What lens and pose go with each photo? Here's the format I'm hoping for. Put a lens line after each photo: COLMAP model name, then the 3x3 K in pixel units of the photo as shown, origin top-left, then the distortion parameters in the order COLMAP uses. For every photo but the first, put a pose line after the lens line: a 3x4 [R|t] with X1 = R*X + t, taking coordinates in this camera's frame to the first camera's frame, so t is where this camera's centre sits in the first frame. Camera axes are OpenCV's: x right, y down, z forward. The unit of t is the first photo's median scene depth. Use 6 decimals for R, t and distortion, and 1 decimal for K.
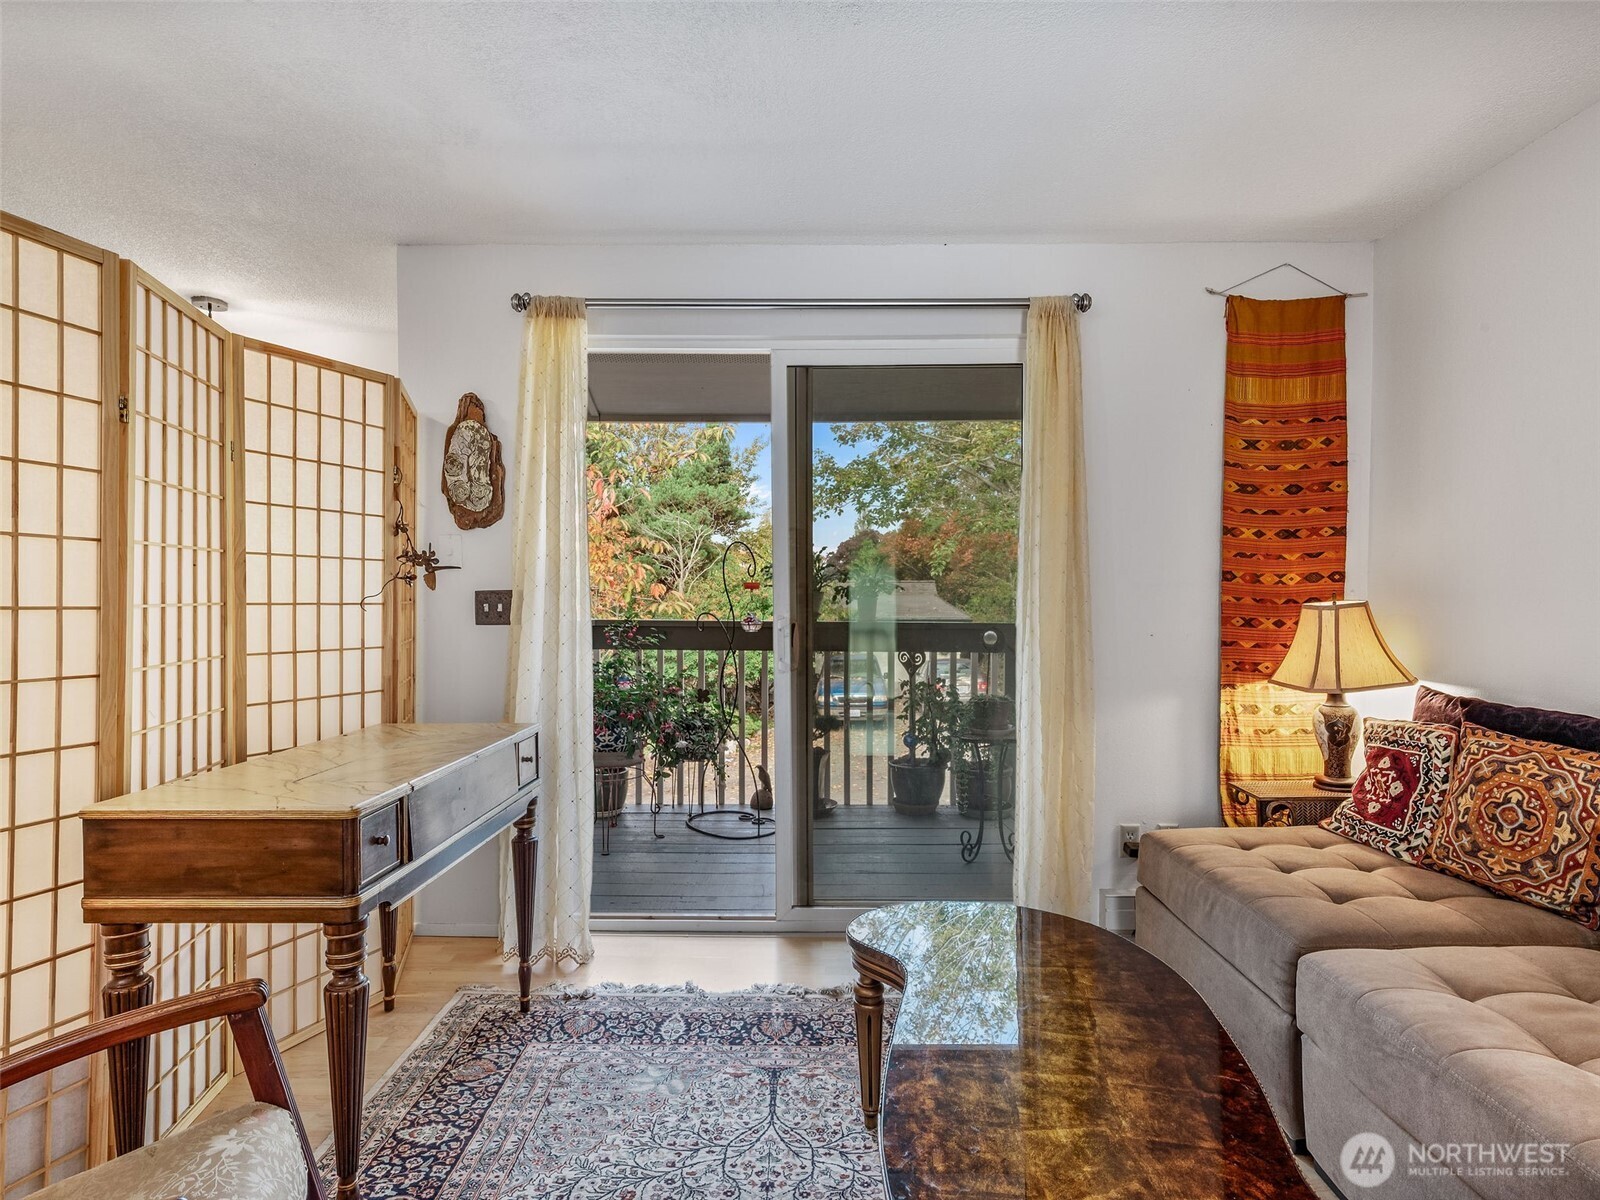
lens RADIAL K [[831.2, 0, 770.3], [0, 831.2, 626.4], [0, 0, 1]] dist [0.020311, -0.001043]
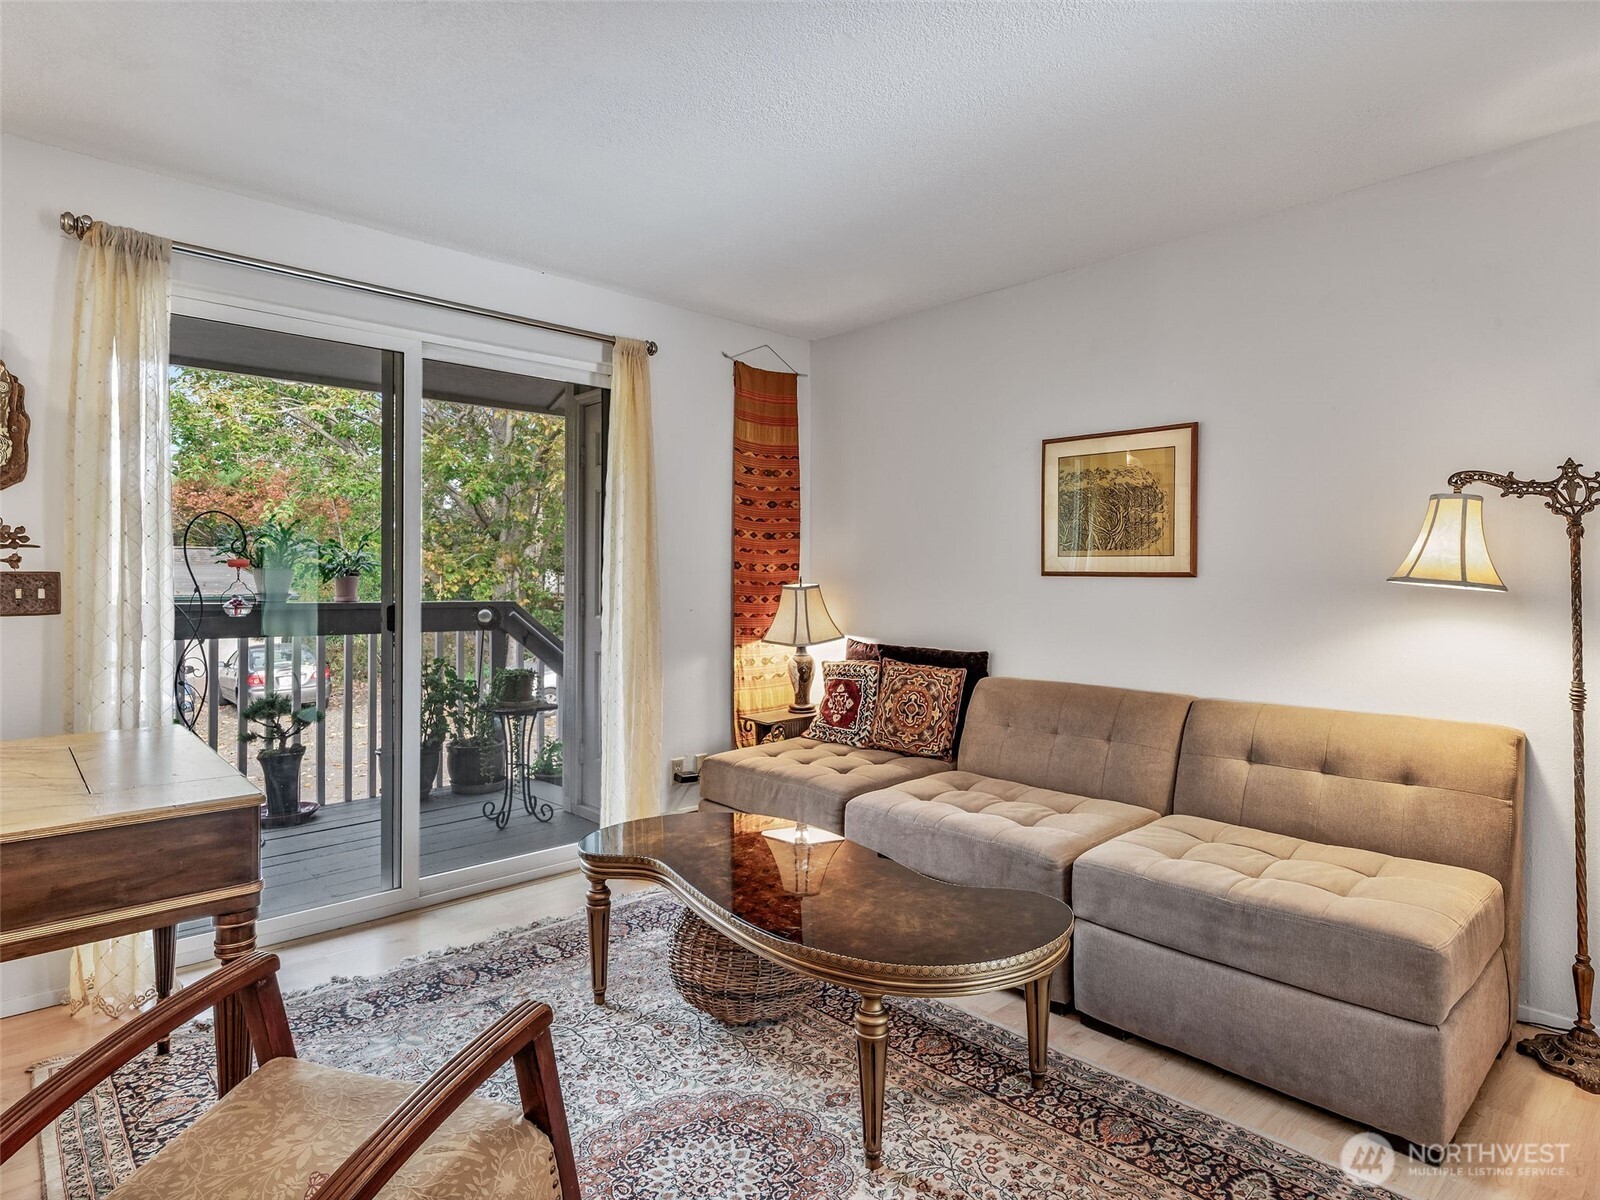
lens RADIAL K [[898.3, 0, 800.0], [0, 898.3, 600.0], [0, 0, 1]] dist [0.008154, 0.001185]
pose [[0.727605, -0.015035, 0.685832, -0.396937], [0.016226, 0.999857, 0.004704, -0.009394], [-0.685805, 0.007706, 0.727745, -0.138655]]
